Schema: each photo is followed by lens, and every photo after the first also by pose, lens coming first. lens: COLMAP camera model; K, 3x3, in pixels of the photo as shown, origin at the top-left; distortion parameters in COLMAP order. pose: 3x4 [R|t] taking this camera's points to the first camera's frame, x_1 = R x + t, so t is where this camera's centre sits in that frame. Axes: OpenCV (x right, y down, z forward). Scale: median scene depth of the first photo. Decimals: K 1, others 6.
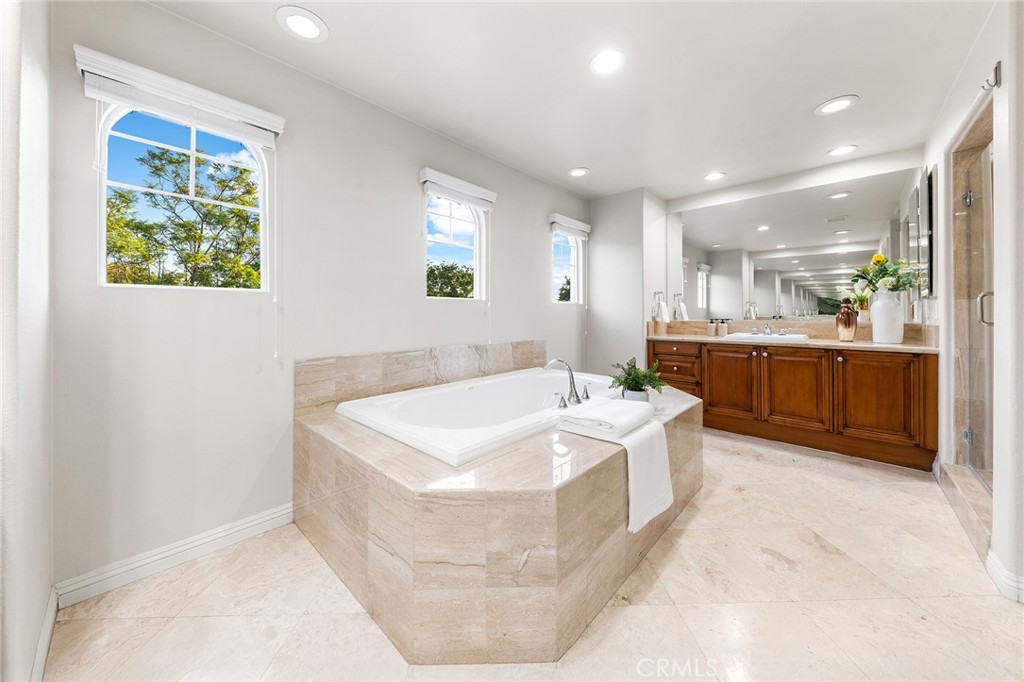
lens RADIAL K [[359.9, 0, 512.1], [0, 359.9, 308.0], [0, 0, 1]] dist [0.005578, 0.000040]
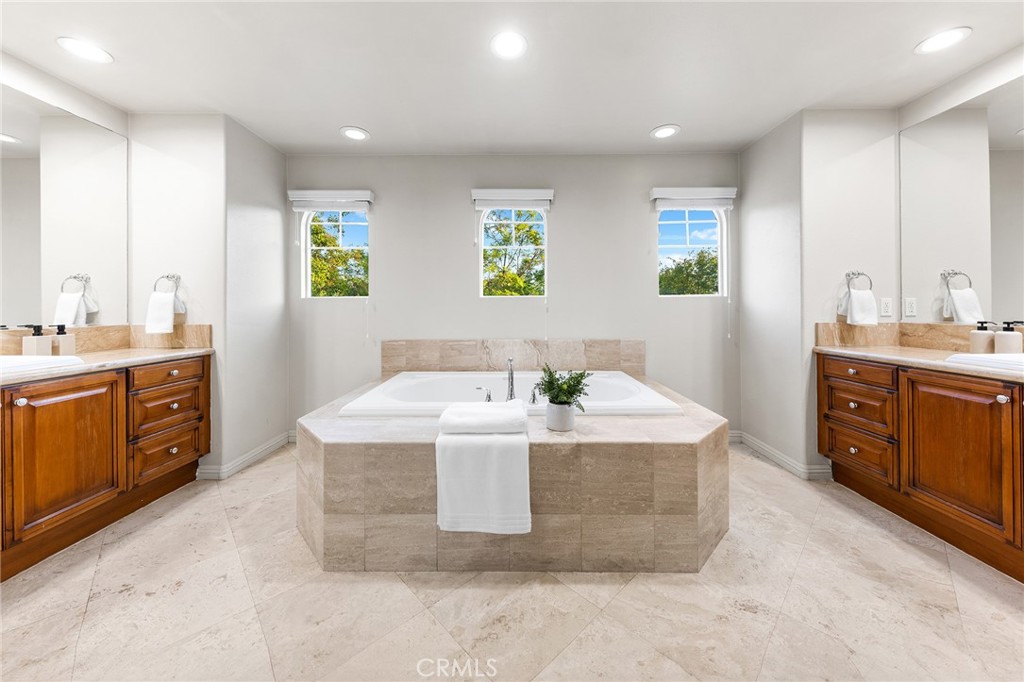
lens RADIAL K [[365.5, 0, 513.5], [0, 365.5, 302.4], [0, 0, 1]] dist [0.000942, -0.000095]
pose [[0.666911, -0.013186, -0.745021, 0.715272], [0.014047, 0.999888, -0.005122, -0.002776], [0.745005, -0.007049, 0.667021, 0.271815]]
